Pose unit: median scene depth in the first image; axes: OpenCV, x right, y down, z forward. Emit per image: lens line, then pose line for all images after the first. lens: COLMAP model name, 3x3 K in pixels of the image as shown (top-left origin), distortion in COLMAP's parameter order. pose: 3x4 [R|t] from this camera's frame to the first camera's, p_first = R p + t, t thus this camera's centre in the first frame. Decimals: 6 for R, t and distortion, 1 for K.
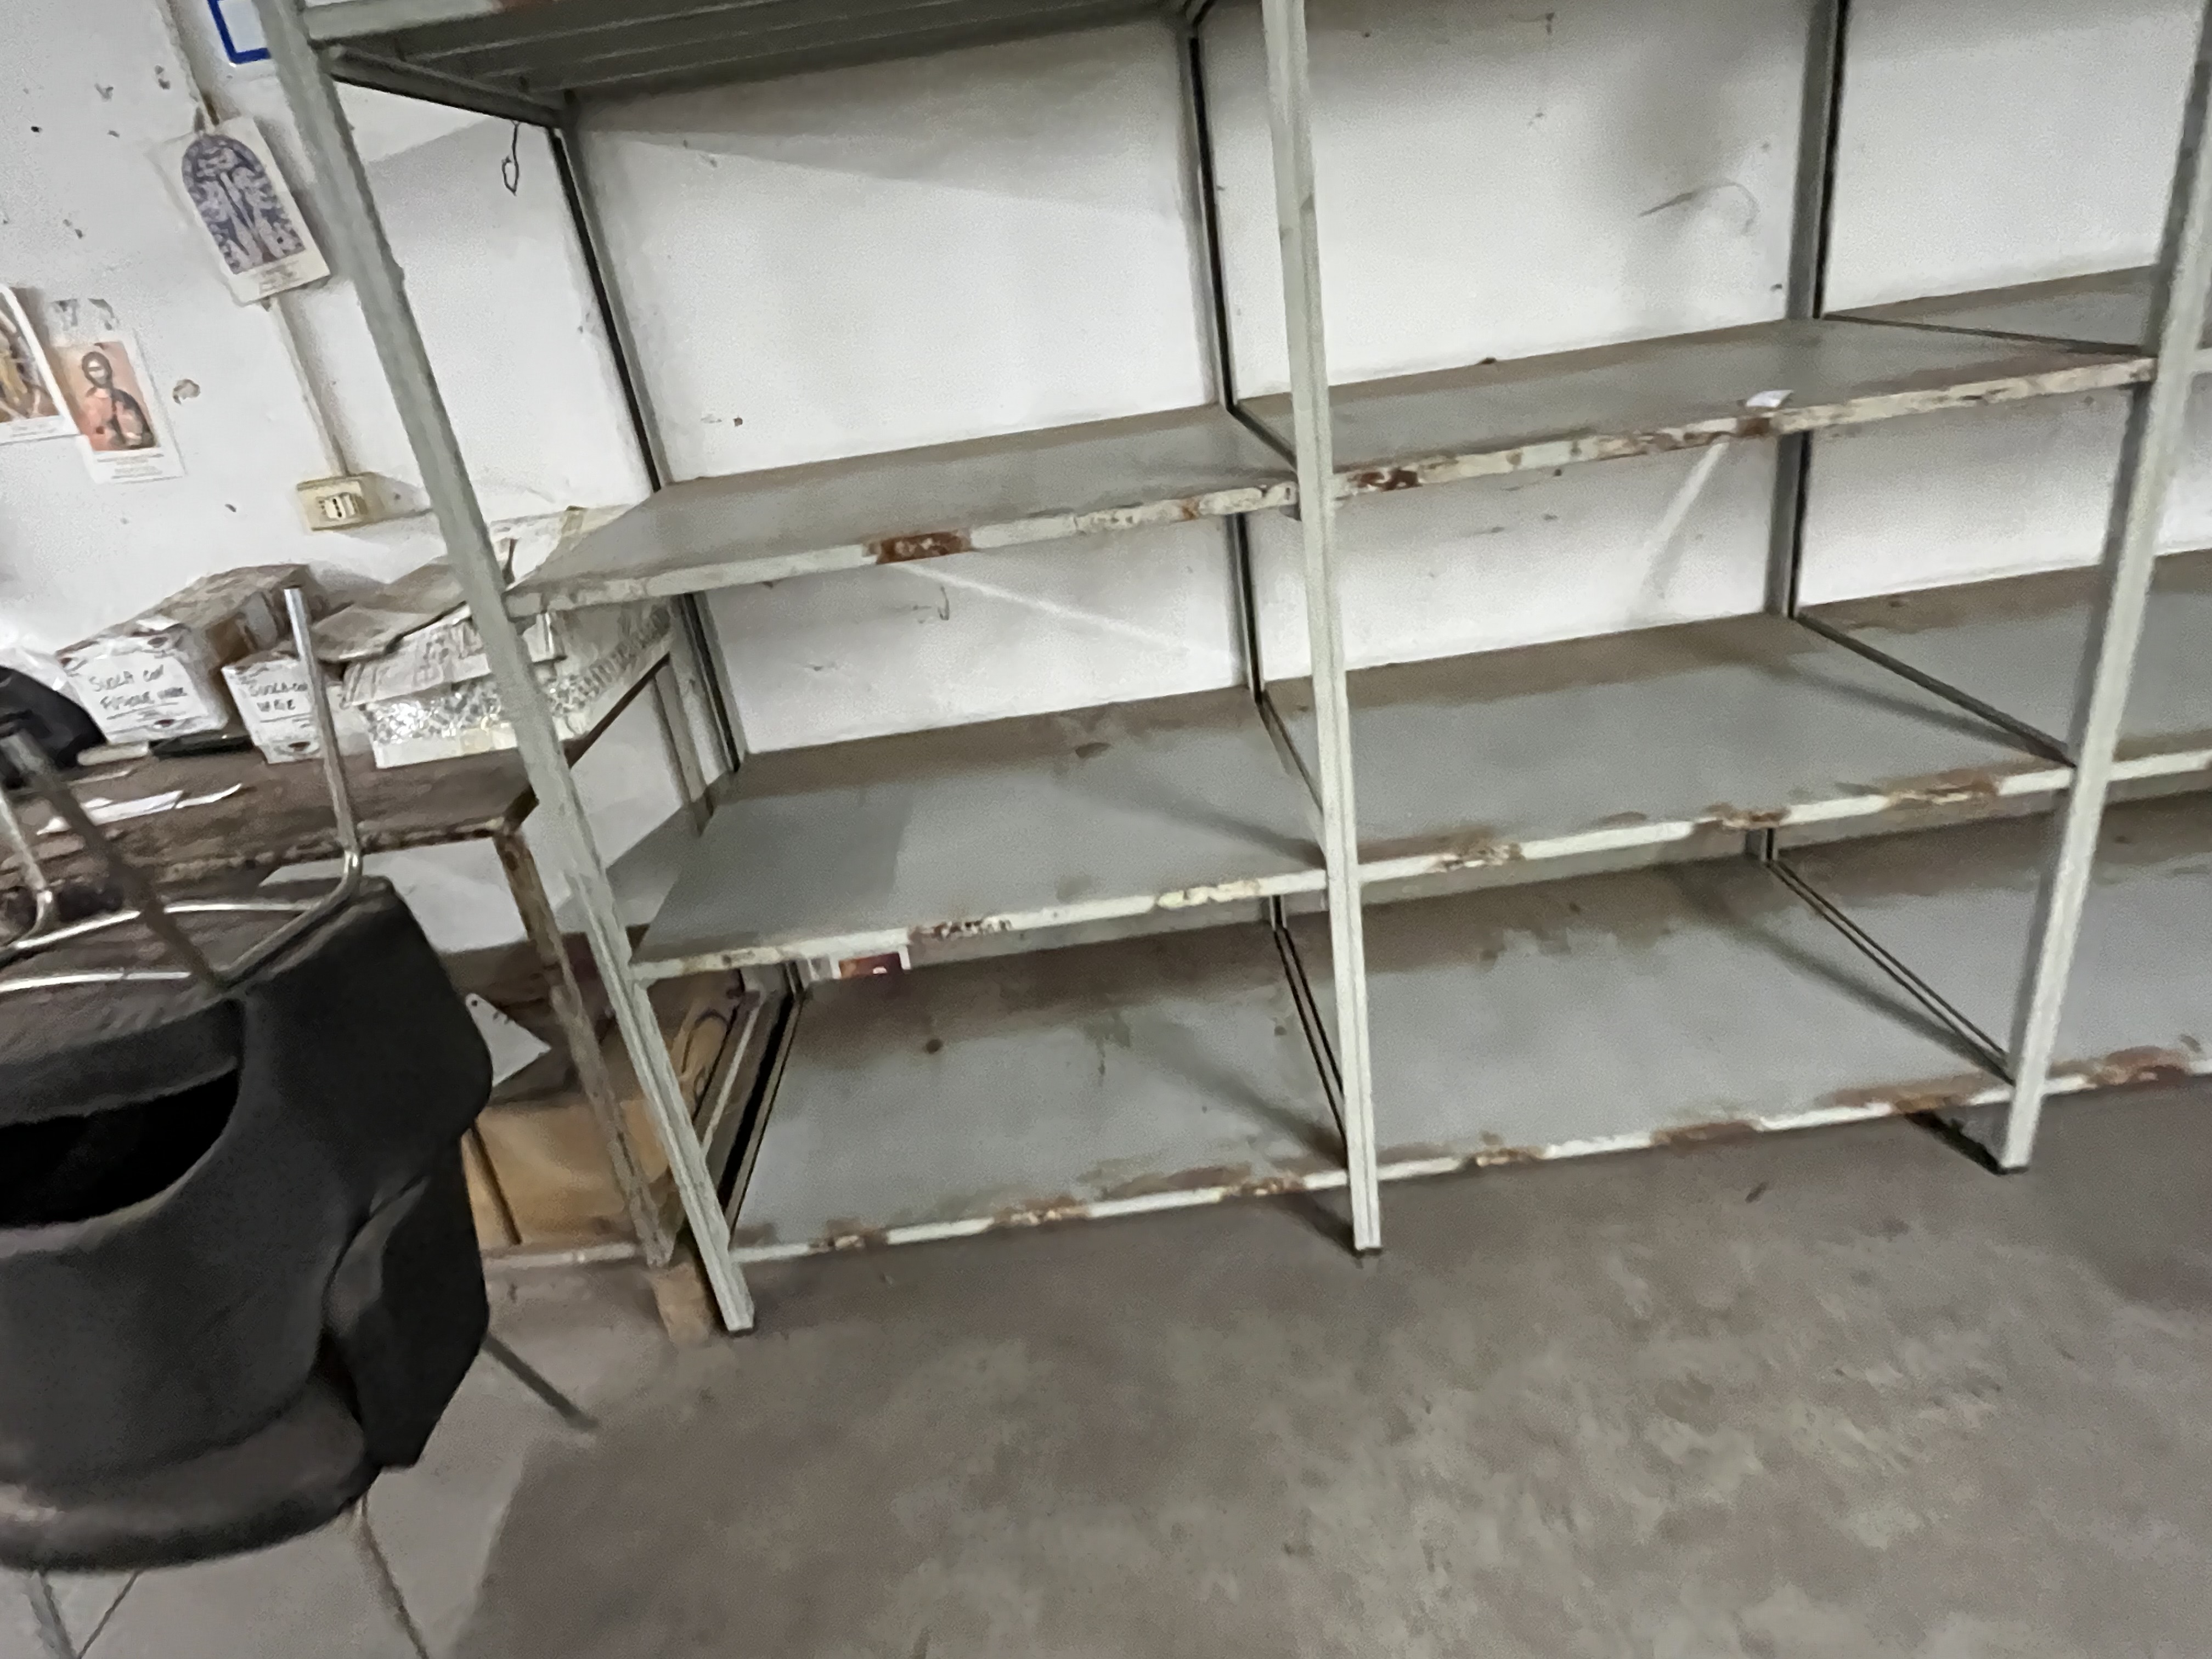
lens RADIAL K [[1251.5, 0, 1080.5], [0, 1251.5, 821.4], [0, 0, 1]] dist [-0.005170, 0.000109]
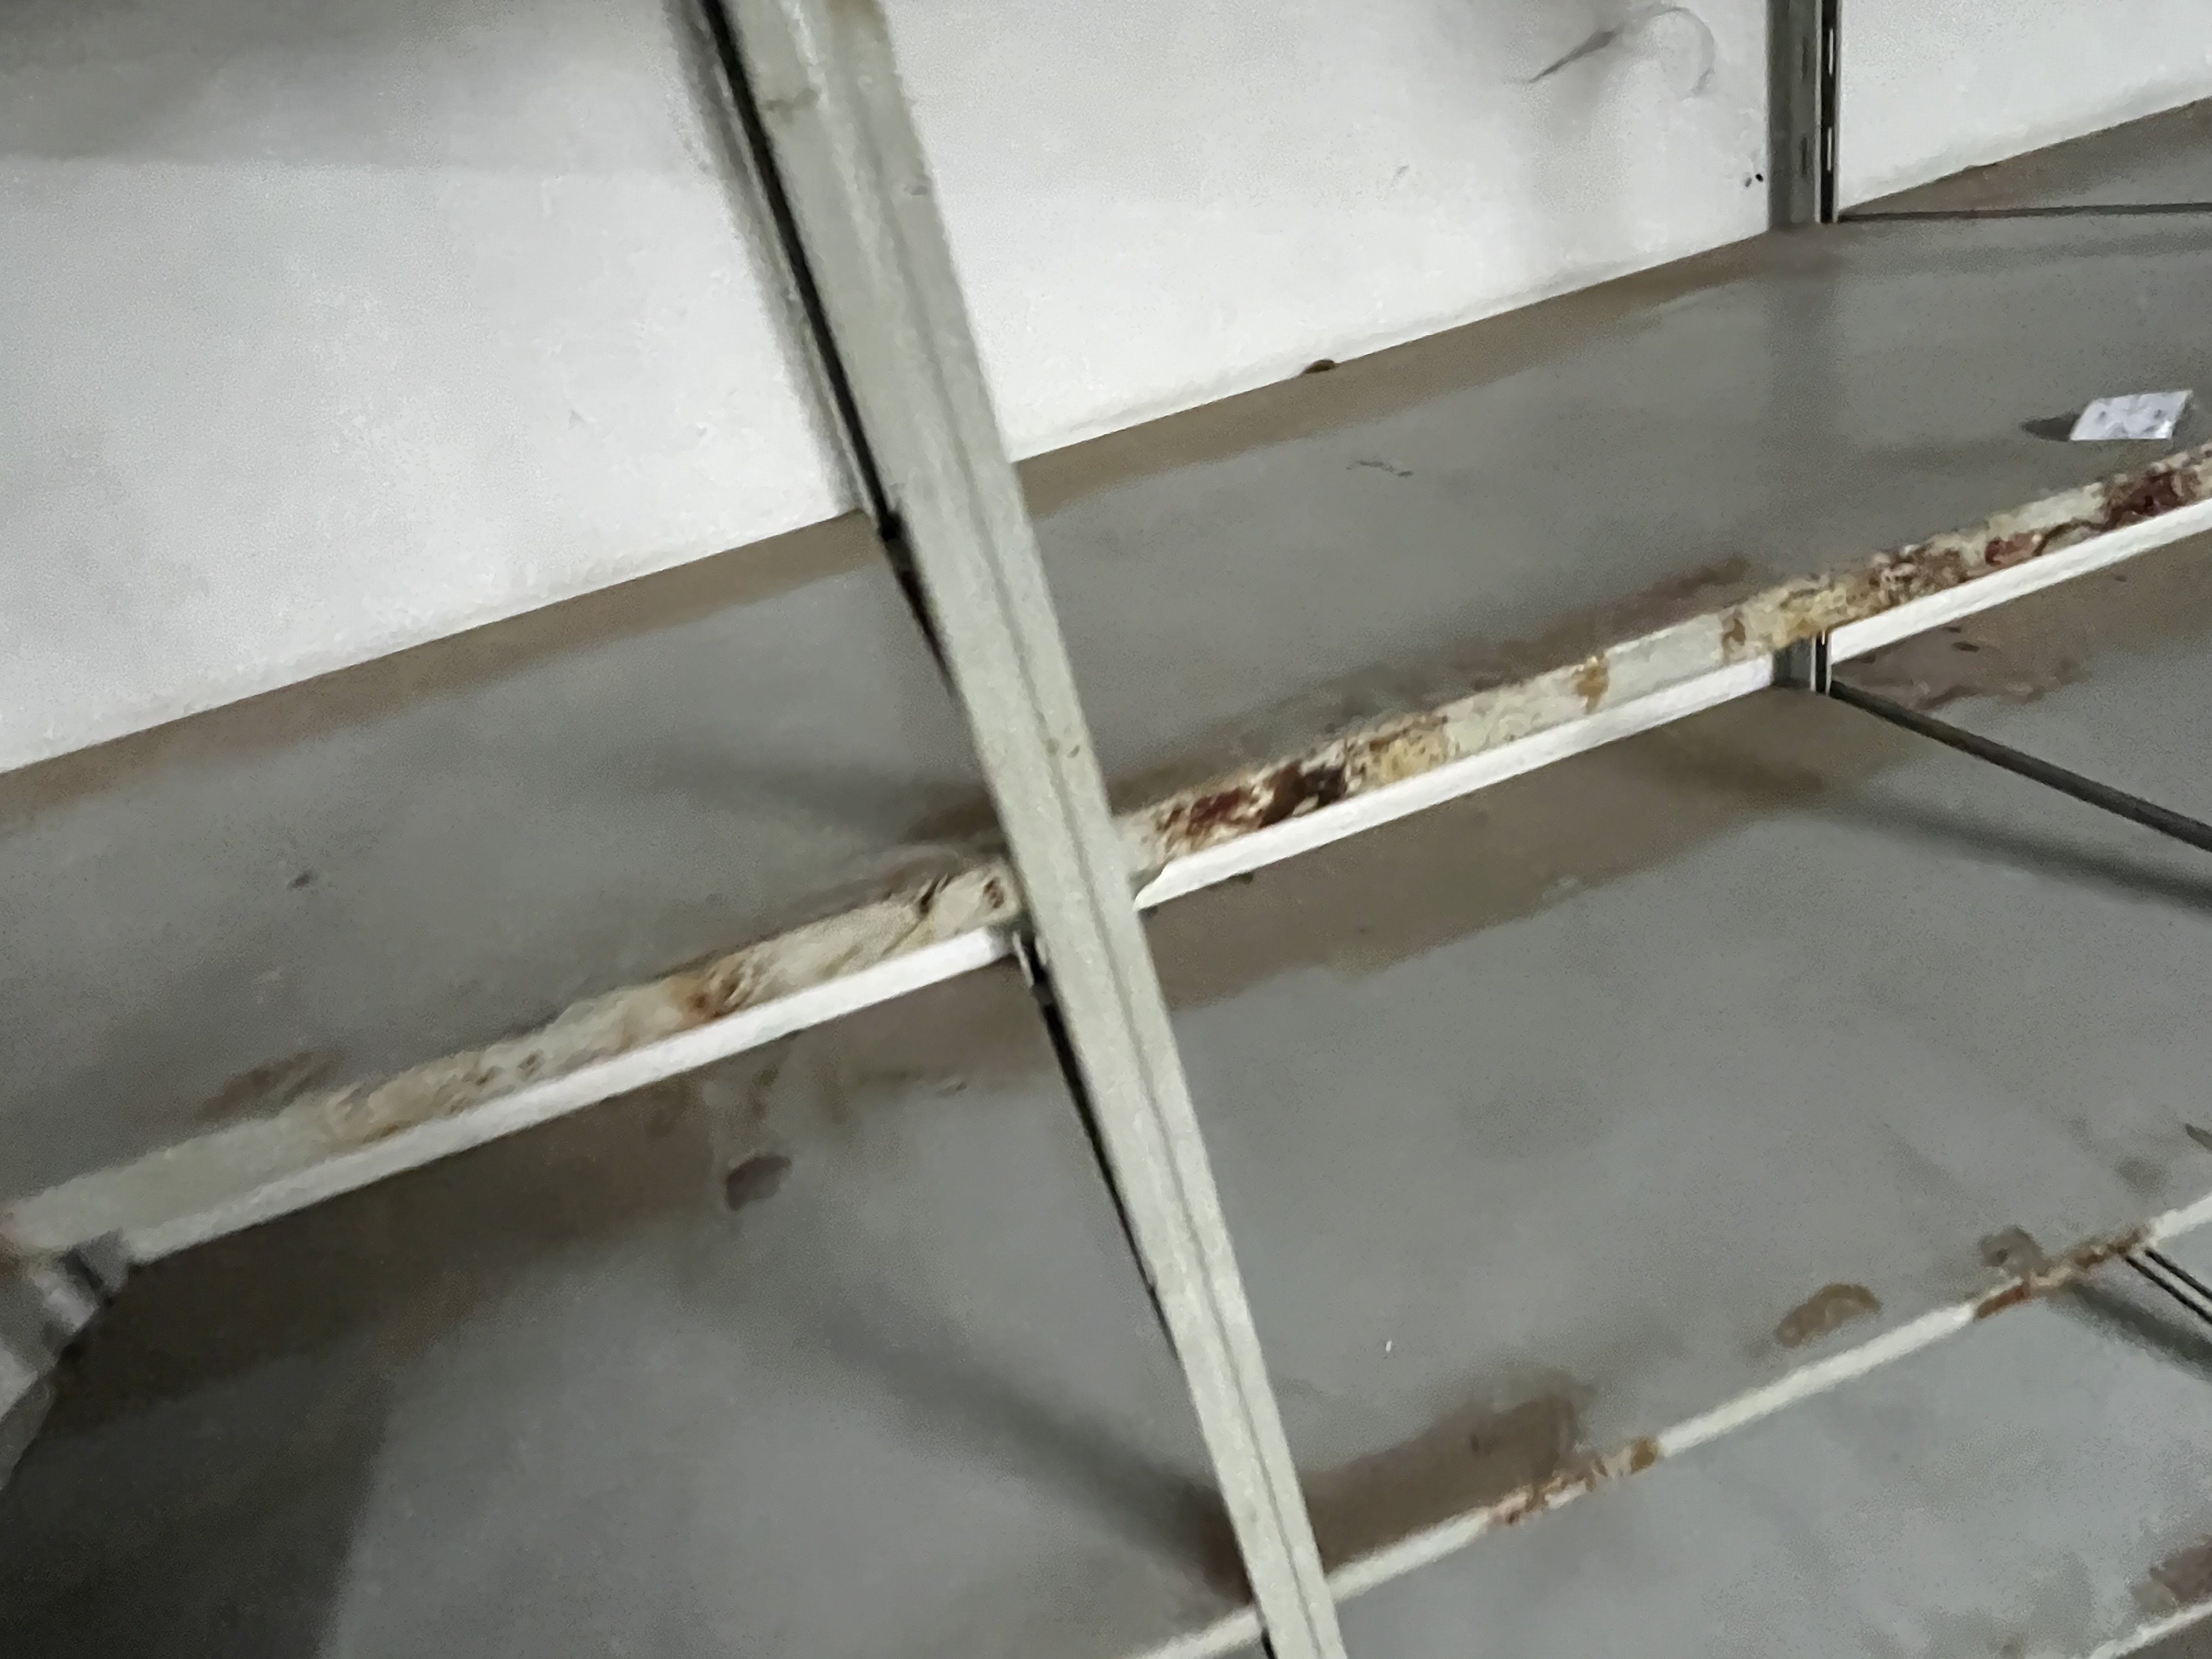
lens RADIAL K [[1251.5, 0, 1080.5], [0, 1251.5, 821.4], [0, 0, 1]] dist [-0.005170, 0.000109]
pose [[0.971987, -0.186742, 0.142717, 0.112005], [0.186371, 0.982348, 0.016080, -0.219712], [-0.143200, 0.010969, 0.989633, 0.513787]]
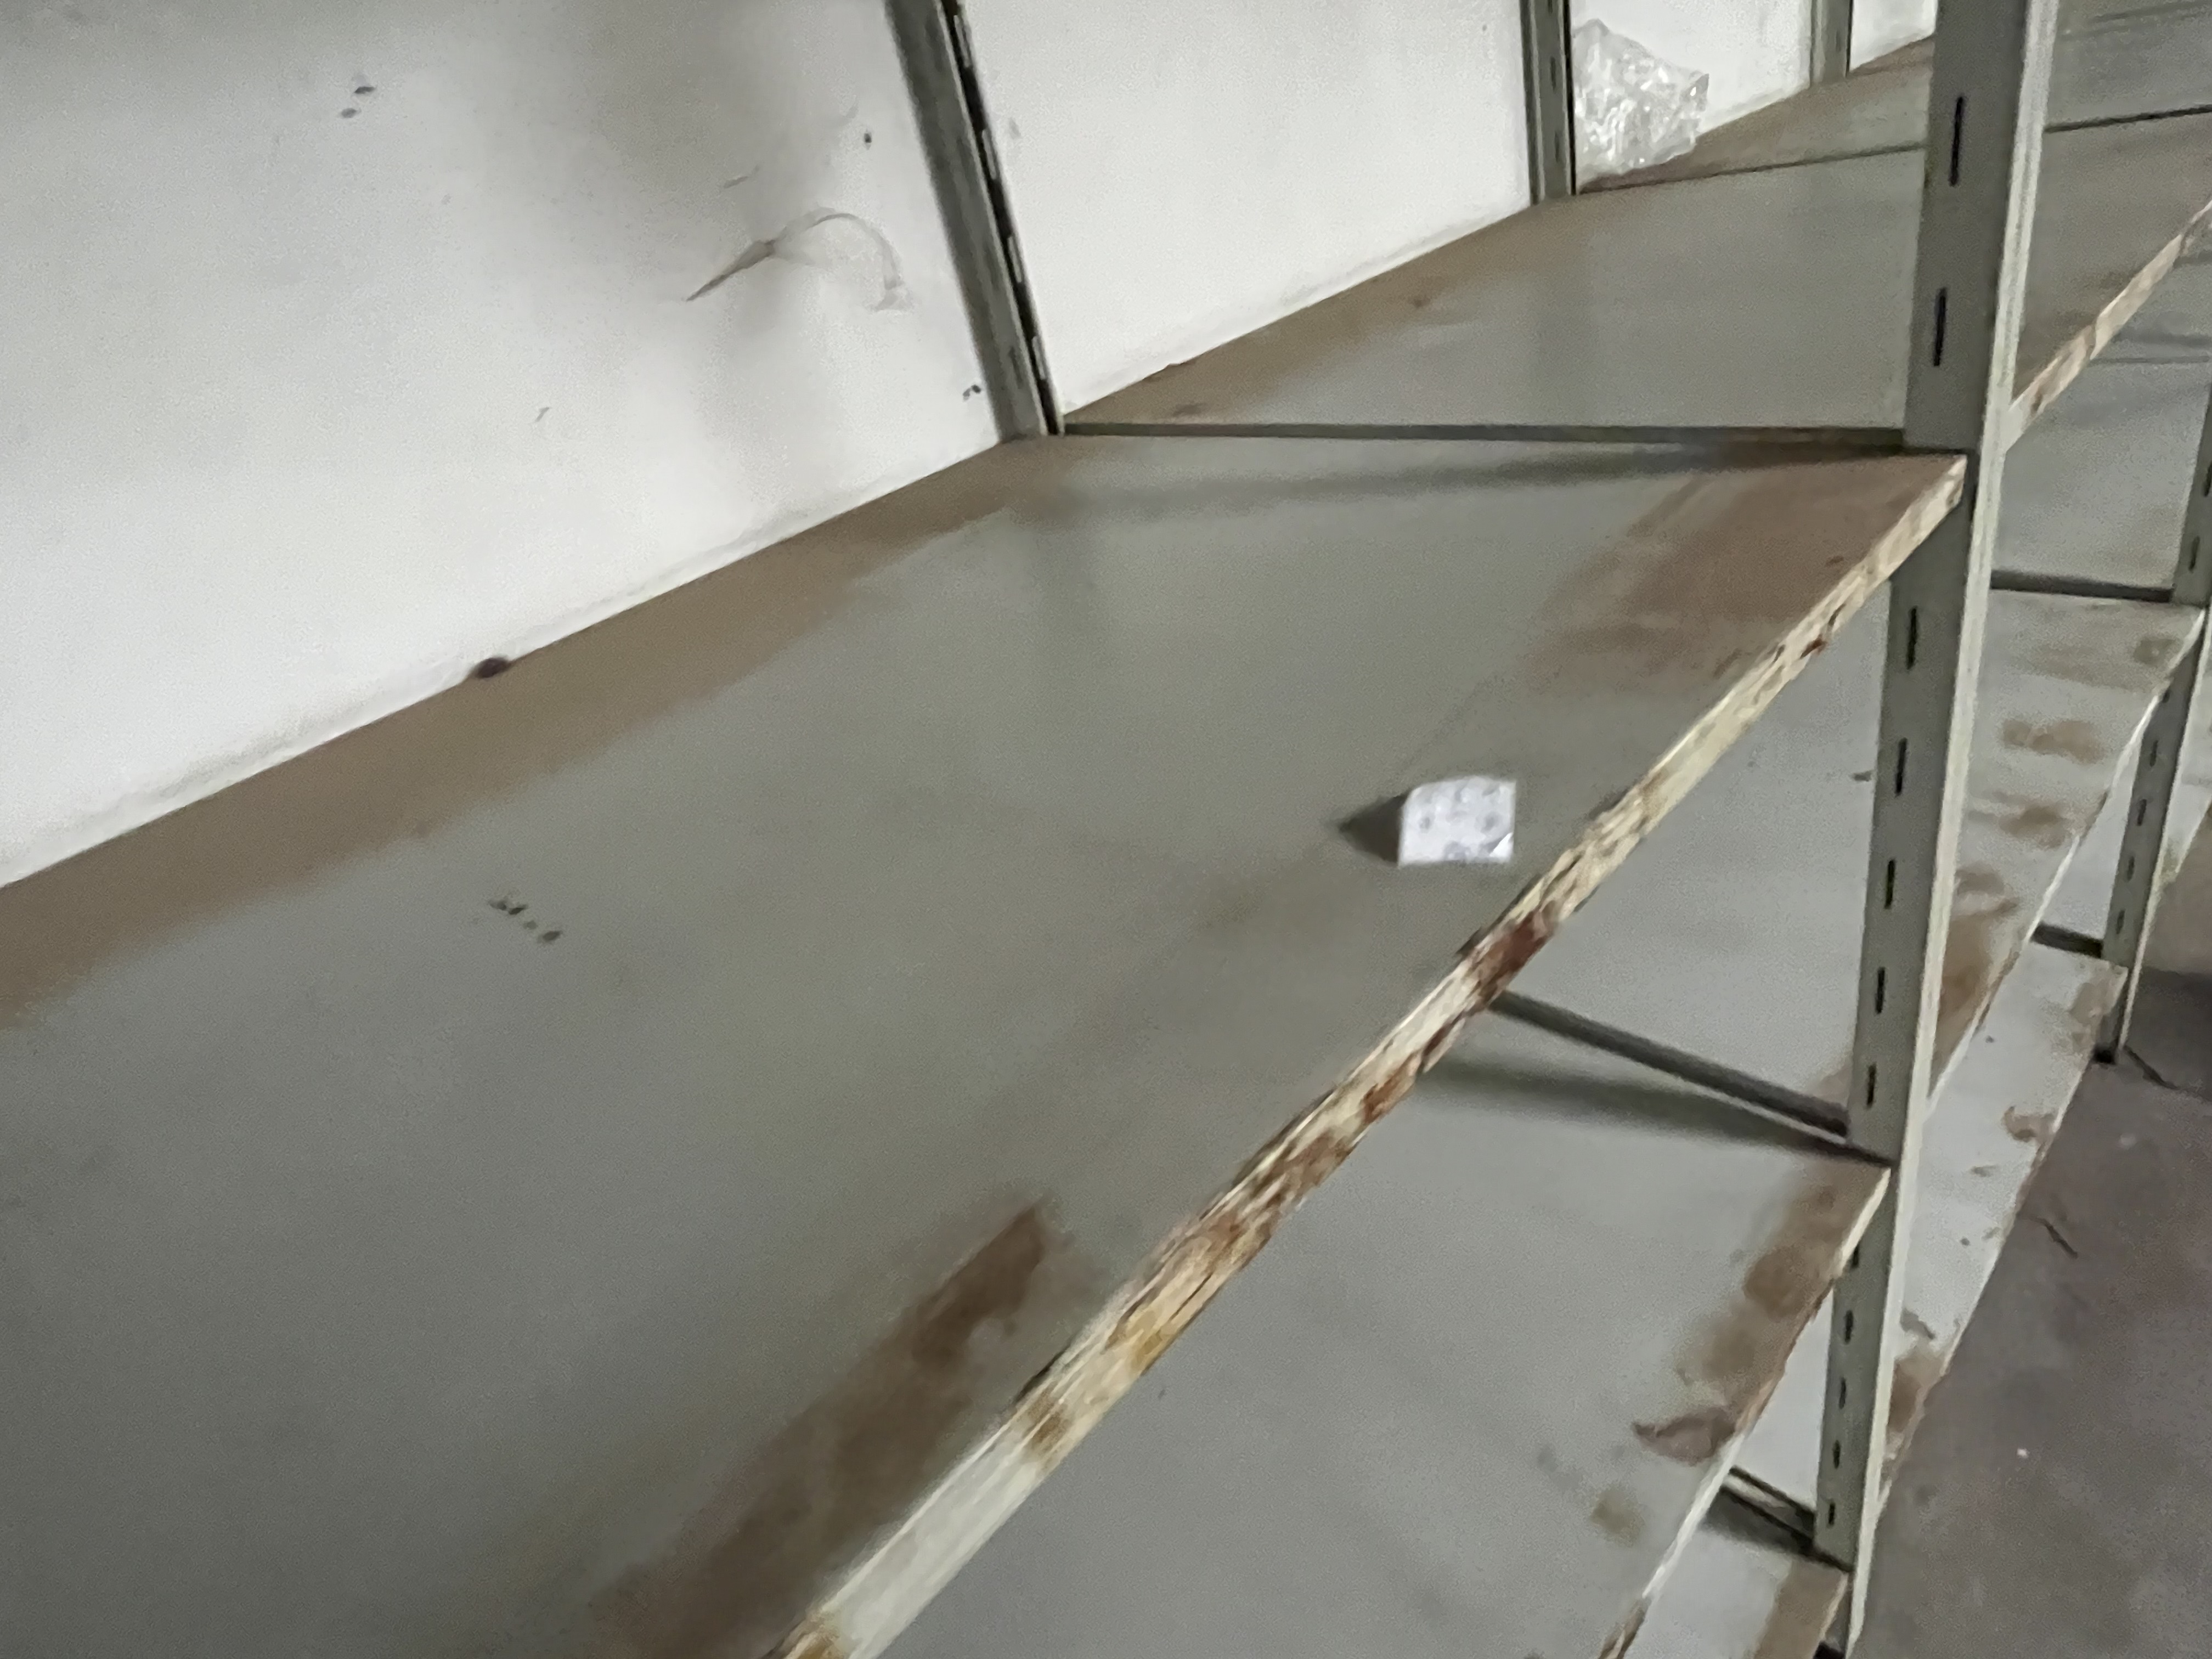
lens RADIAL K [[1245.4, 0, 1087.3], [0, 1245.4, 800.1], [0, 0, 1]] dist [-0.005997, -0.000509]
pose [[0.741624, -0.346836, 0.574193, 0.251464], [0.388689, 0.919810, 0.053575, -0.309839], [-0.546730, 0.183450, 0.816965, 0.634327]]
